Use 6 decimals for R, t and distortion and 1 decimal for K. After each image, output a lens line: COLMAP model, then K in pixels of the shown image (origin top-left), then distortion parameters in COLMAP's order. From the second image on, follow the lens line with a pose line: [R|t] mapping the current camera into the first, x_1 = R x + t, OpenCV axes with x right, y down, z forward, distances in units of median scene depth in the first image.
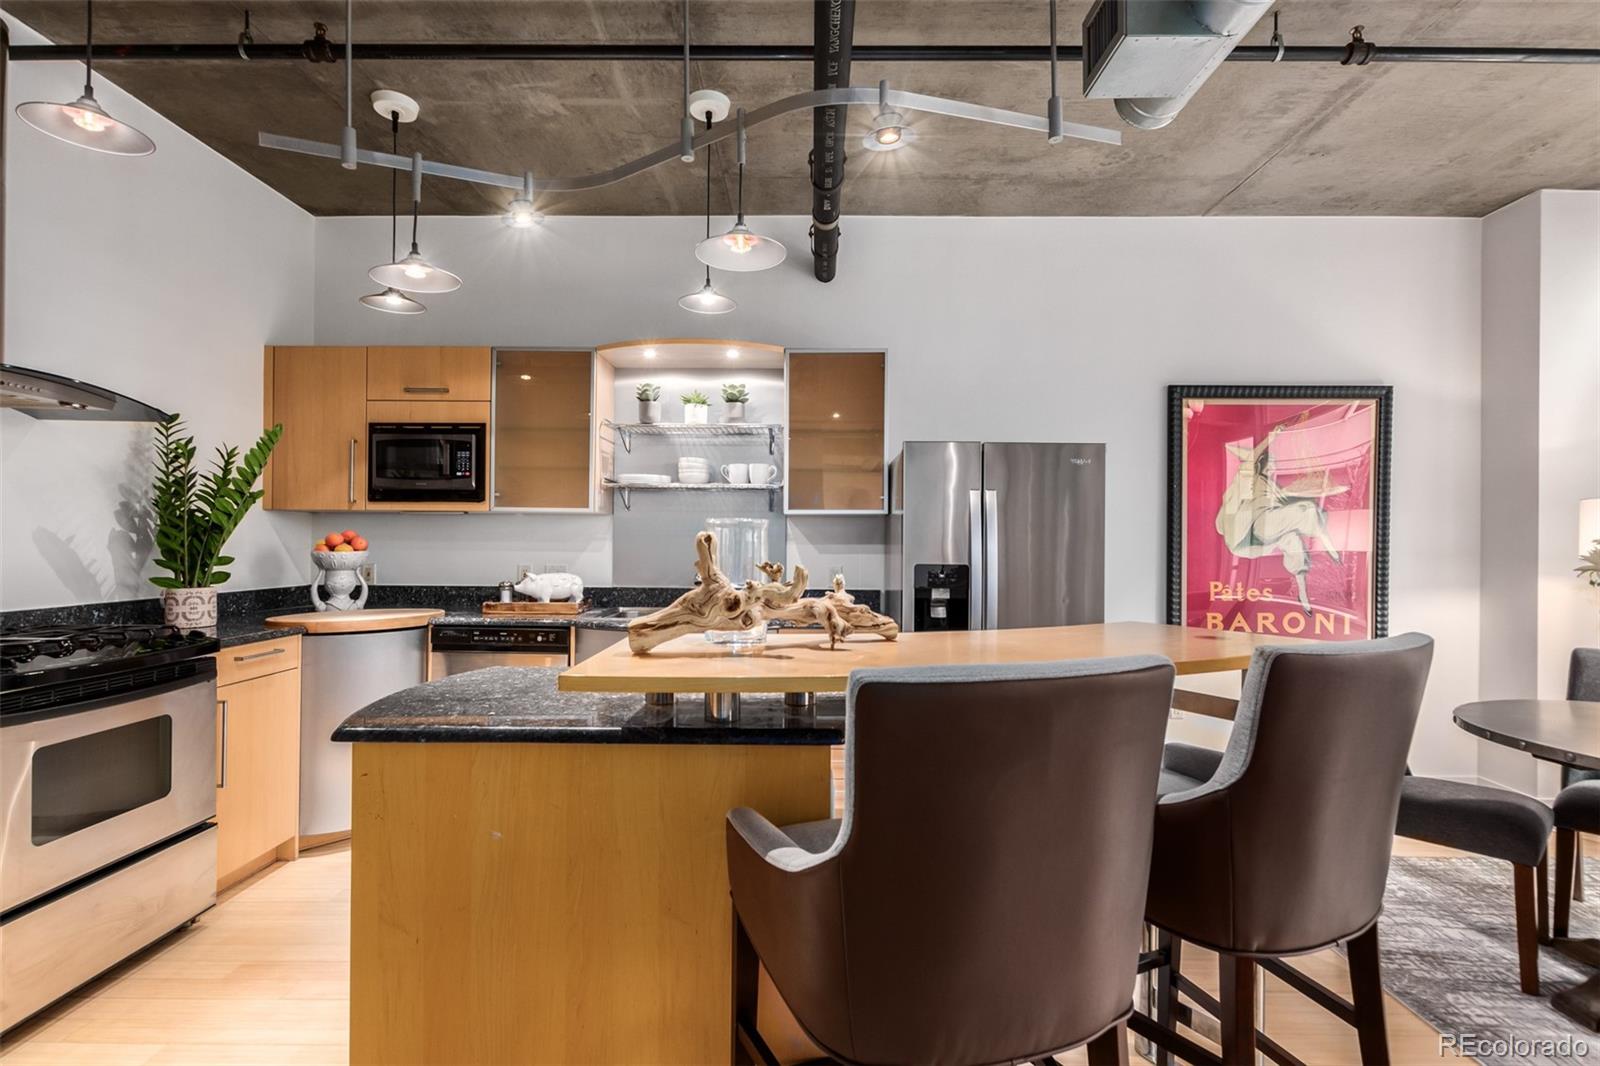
lens RADIAL K [[742.3, 0, 808.3], [0, 742.3, 536.9], [0, 0, 1]] dist [0.011014, -0.006097]
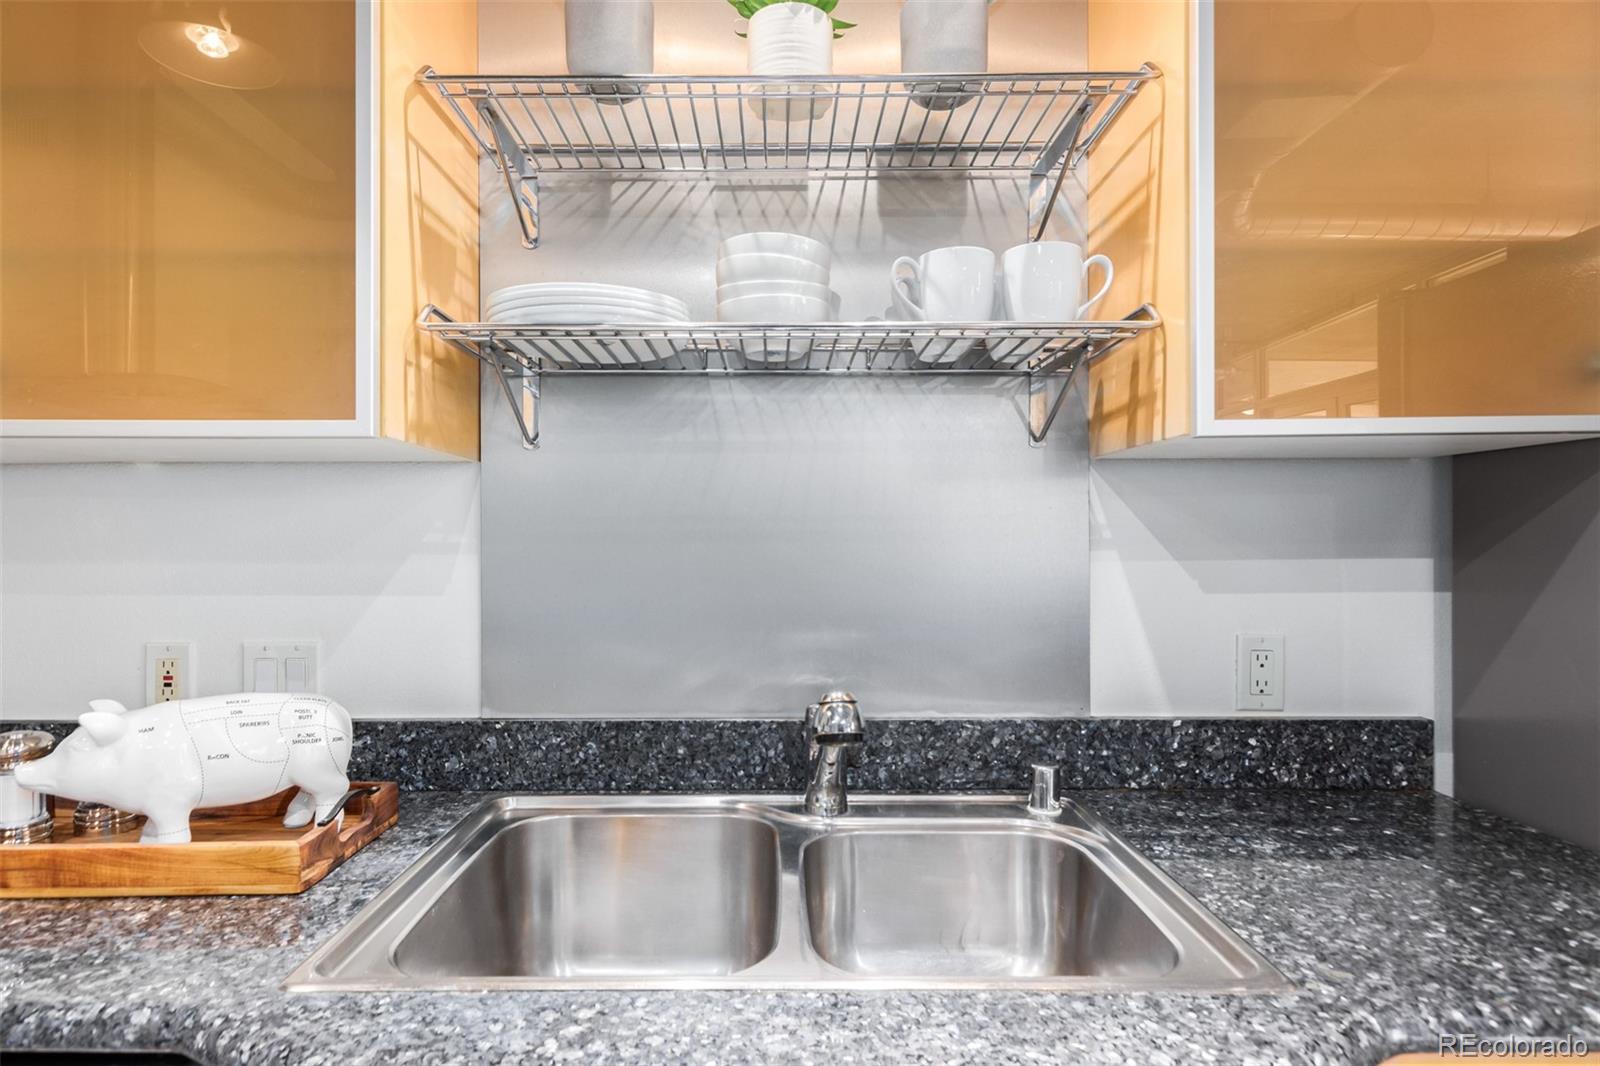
lens RADIAL K [[907.1, 0, 785.4], [0, 907.1, 537.4], [0, 0, 1]] dist [0.001482, 0.000184]
pose [[0.999874, -0.009630, 0.012634, -0.188326], [0.009552, 0.999935, 0.006231, -0.003012], [-0.012693, -0.006109, 0.999901, 0.815933]]
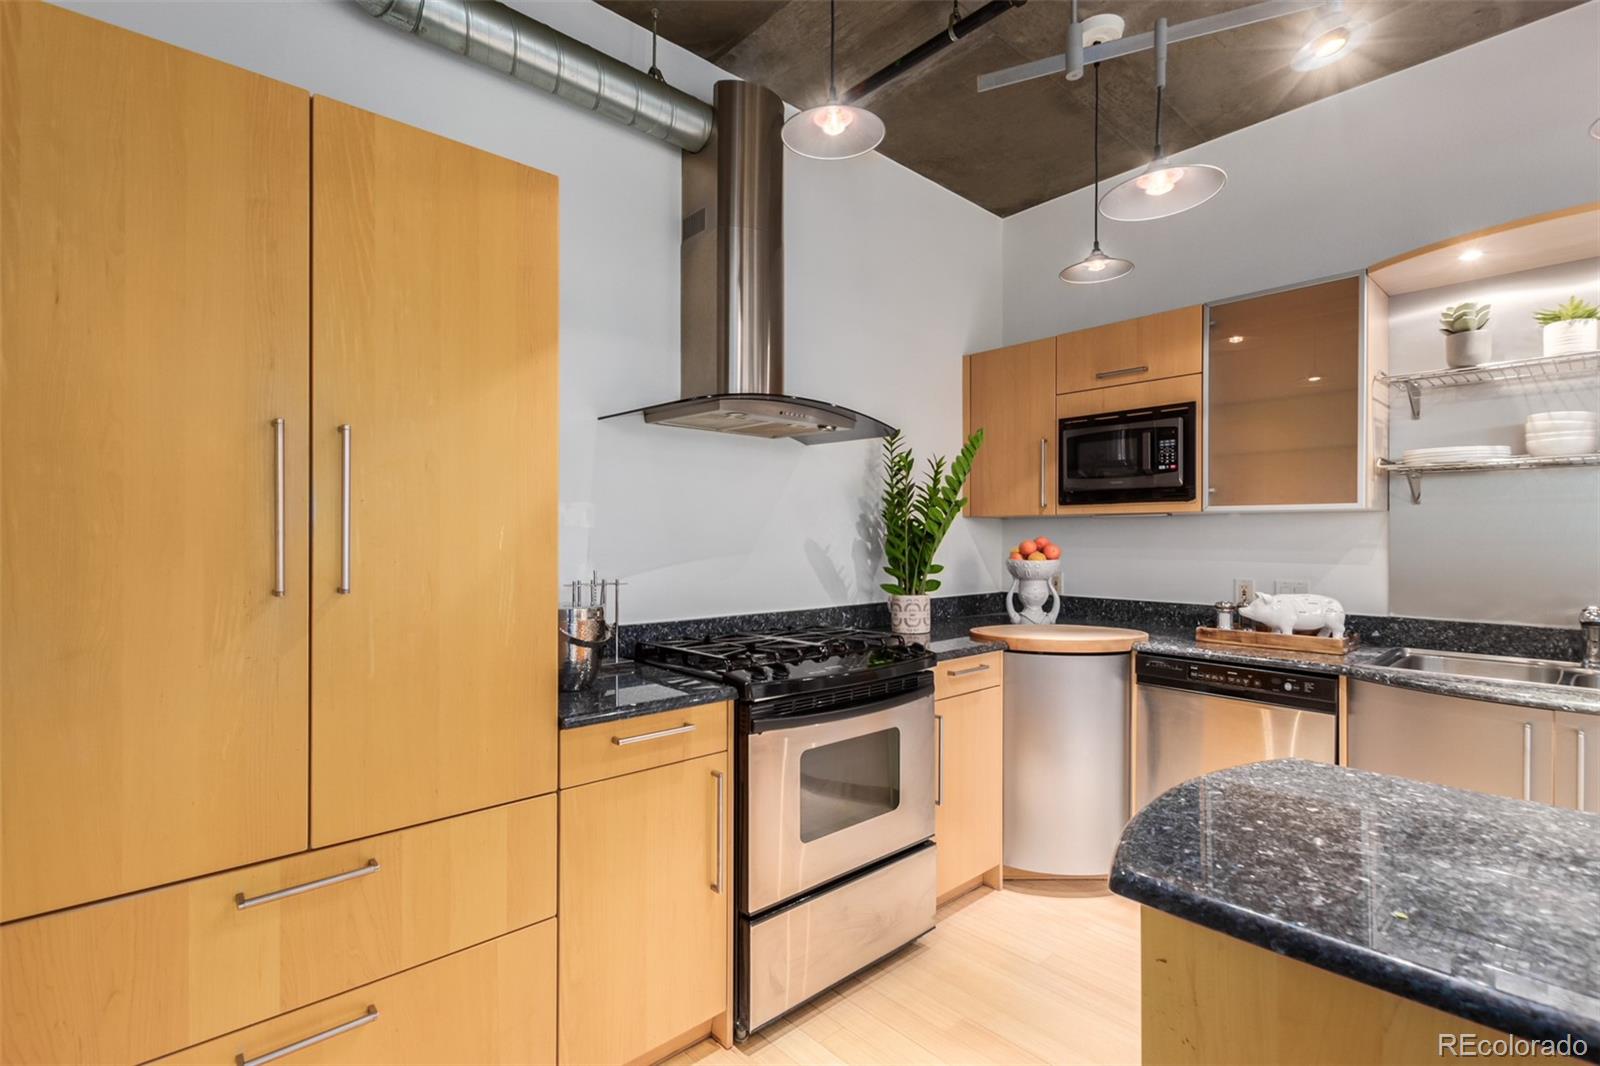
lens RADIAL K [[742.3, 0, 798.3], [0, 742.3, 532.0], [0, 0, 1]] dist [0.011014, -0.006097]
pose [[0.676736, -0.009409, -0.736166, -0.156020], [0.007268, 0.999955, -0.006099, -0.012885], [0.736190, -0.001223, 0.676774, 0.168454]]
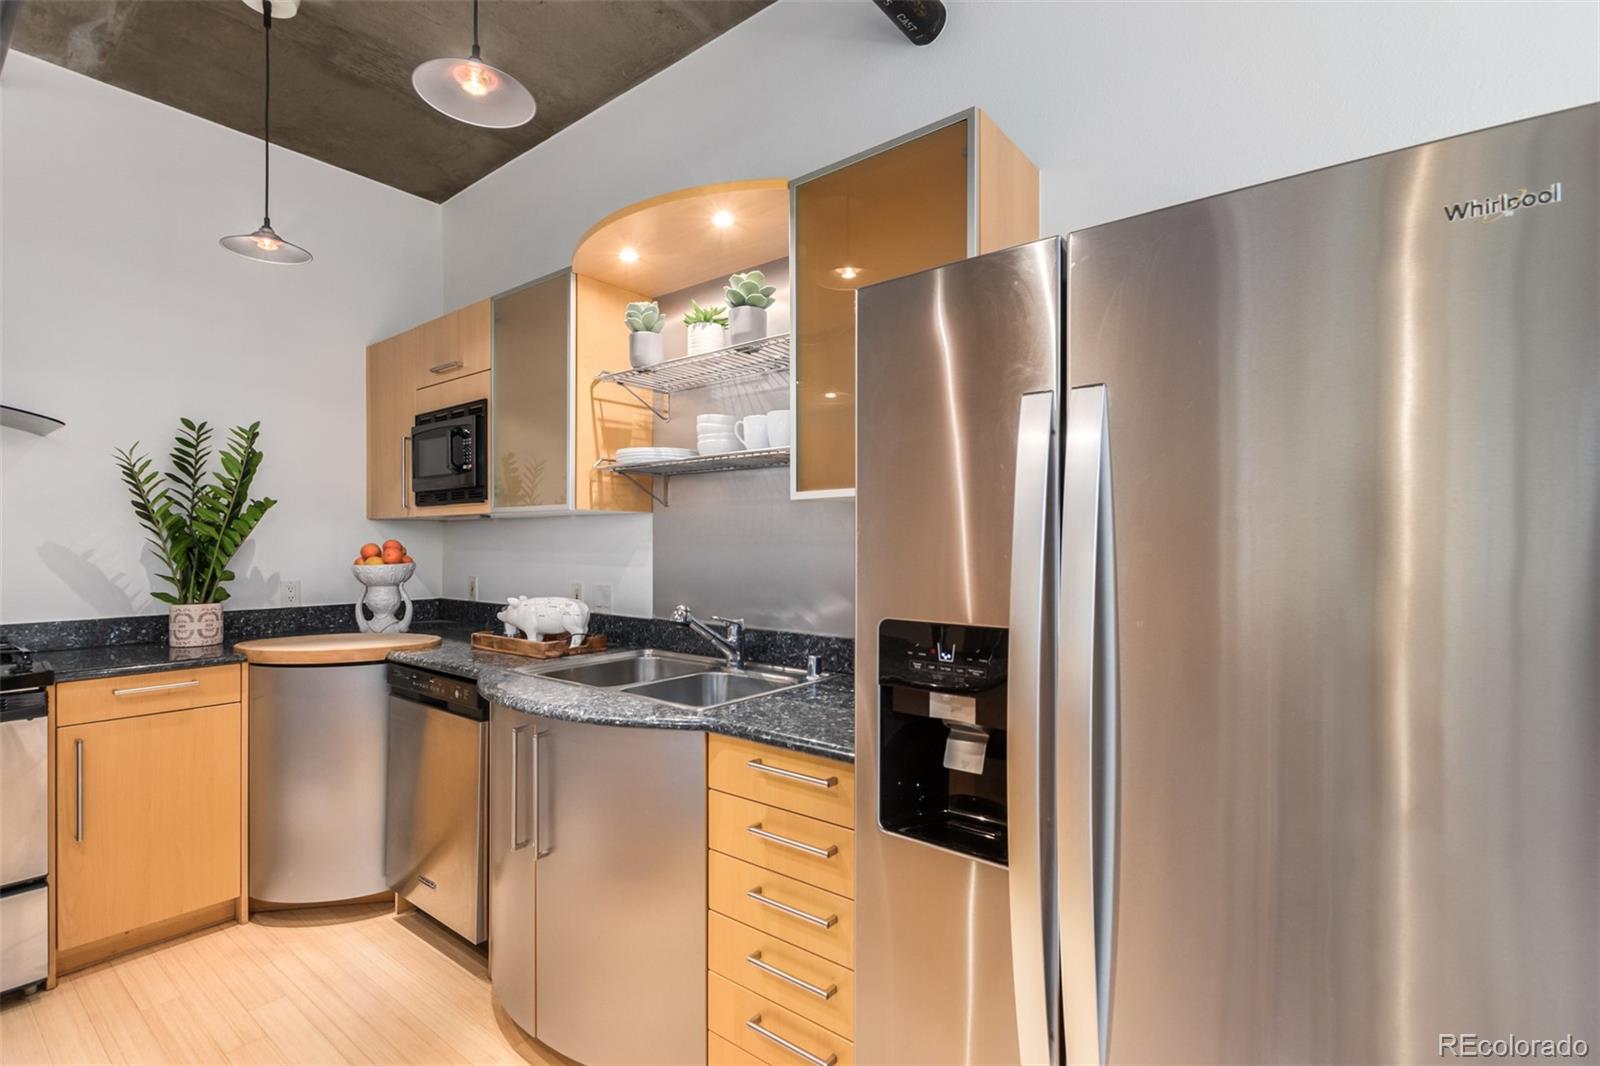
lens RADIAL K [[742.3, 0, 807.2], [0, 742.3, 545.2], [0, 0, 1]] dist [0.011014, -0.006097]
pose [[0.788056, -0.005773, -0.615577, 0.340125], [0.010646, 0.999934, 0.004251, -0.001935], [0.615512, -0.009903, 0.788066, 0.682149]]
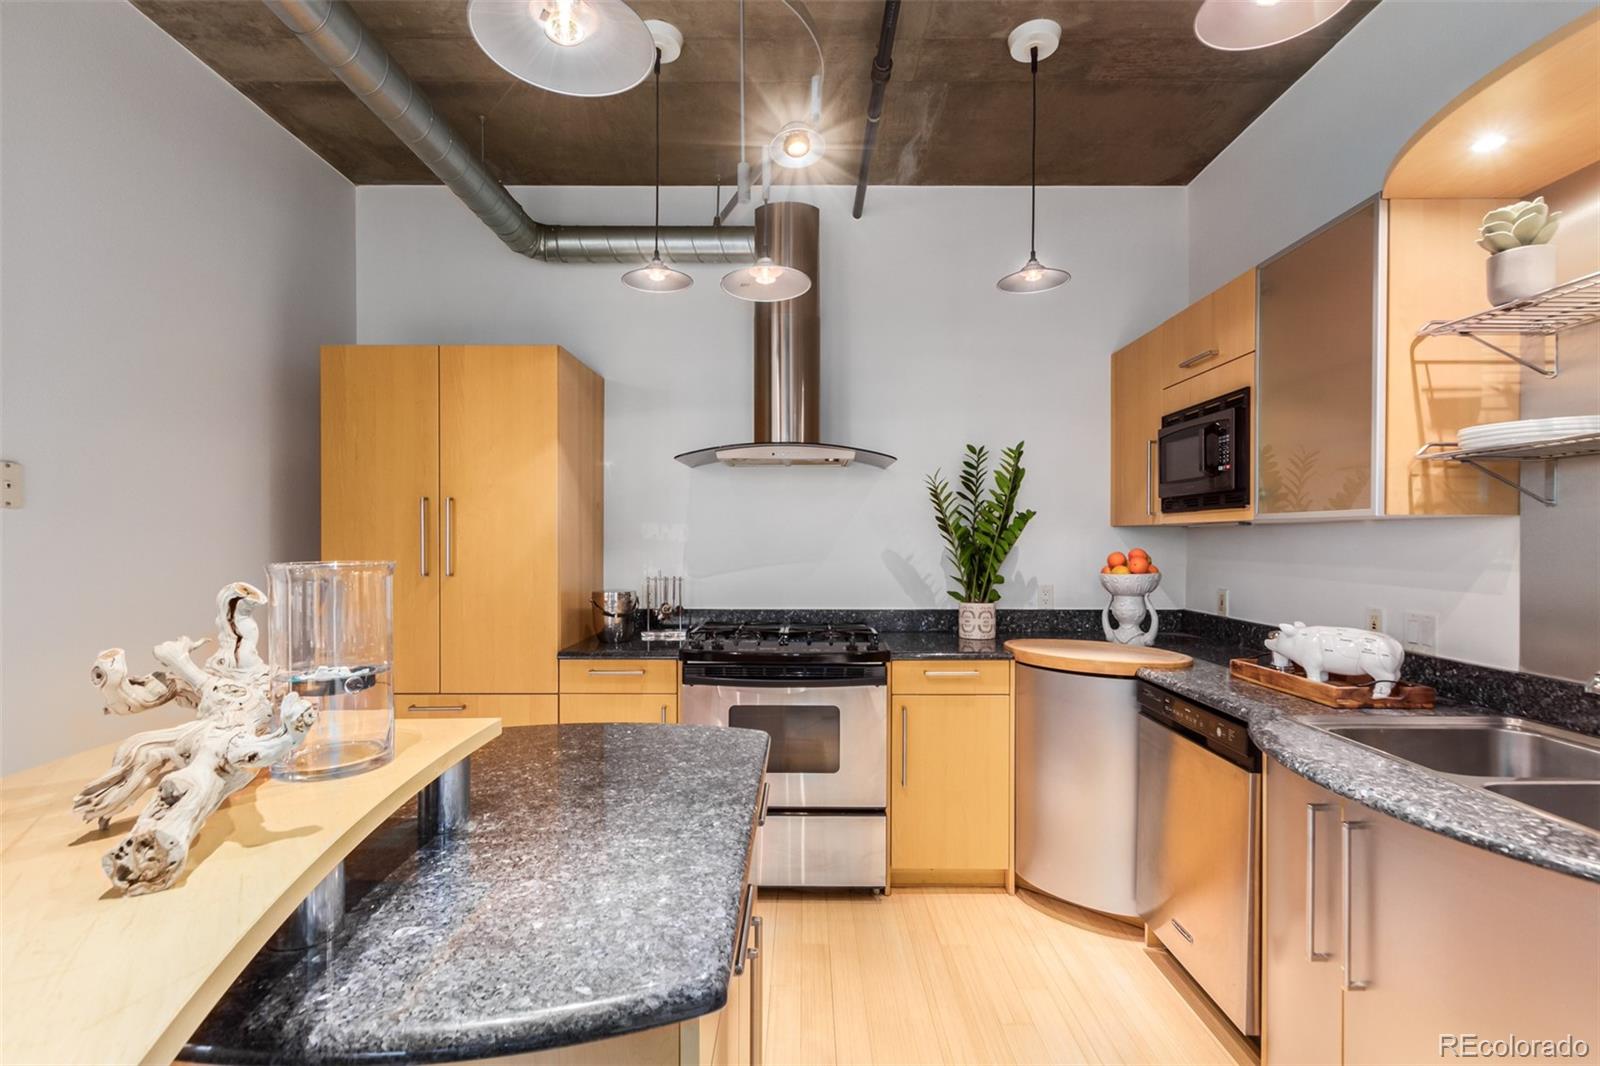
lens RADIAL K [[742.3, 0, 796.6], [0, 742.3, 537.1], [0, 0, 1]] dist [0.011014, -0.006097]
pose [[-0.005607, -0.009356, -0.999941, 0.255839], [0.005919, 0.999938, -0.009389, -0.018623], [0.999967, -0.005971, -0.005551, 0.689391]]
